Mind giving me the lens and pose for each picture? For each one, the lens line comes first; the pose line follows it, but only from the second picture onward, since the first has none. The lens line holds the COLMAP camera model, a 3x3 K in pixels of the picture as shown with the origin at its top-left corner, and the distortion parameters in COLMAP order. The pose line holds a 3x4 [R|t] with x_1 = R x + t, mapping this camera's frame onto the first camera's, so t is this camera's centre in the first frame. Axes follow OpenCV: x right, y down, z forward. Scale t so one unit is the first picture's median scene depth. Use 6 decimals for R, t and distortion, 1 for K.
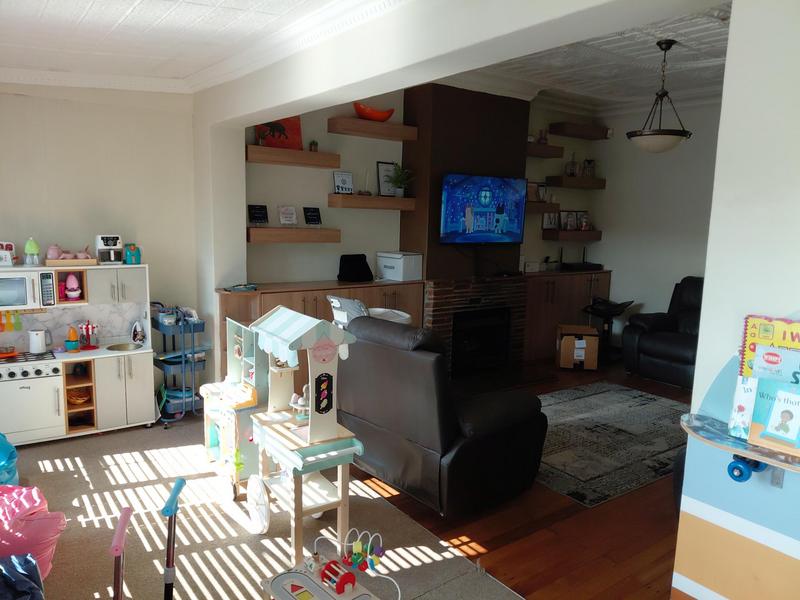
lens RADIAL K [[592.6, 0, 392.6], [0, 592.6, 299.2], [0, 0, 1]] dist [0.072095, -0.101732]
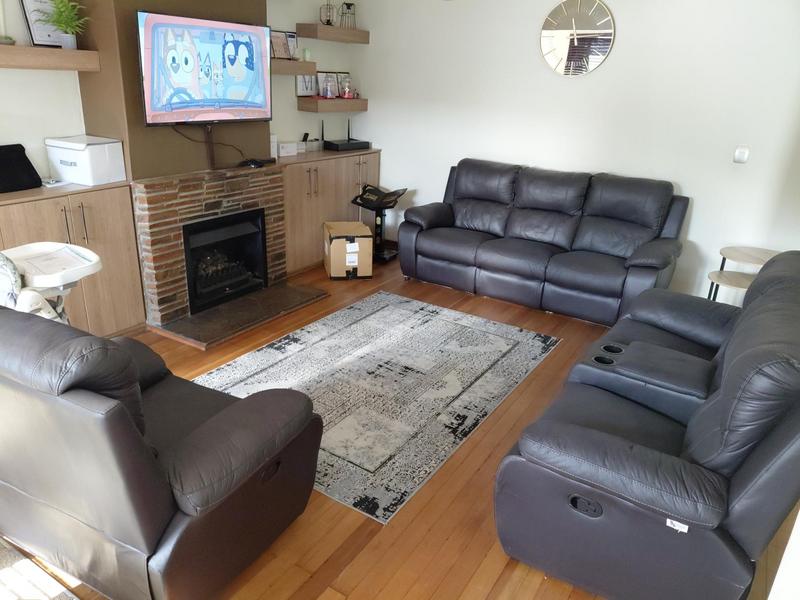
lens RADIAL K [[592.6, 0, 403.4], [0, 592.6, 305.9], [0, 0, 1]] dist [0.072095, -0.101732]
pose [[0.918023, -0.125537, 0.376130, 0.063544], [0.028939, 0.967243, 0.252196, -0.057422], [-0.395469, -0.220637, 0.891585, 0.233305]]
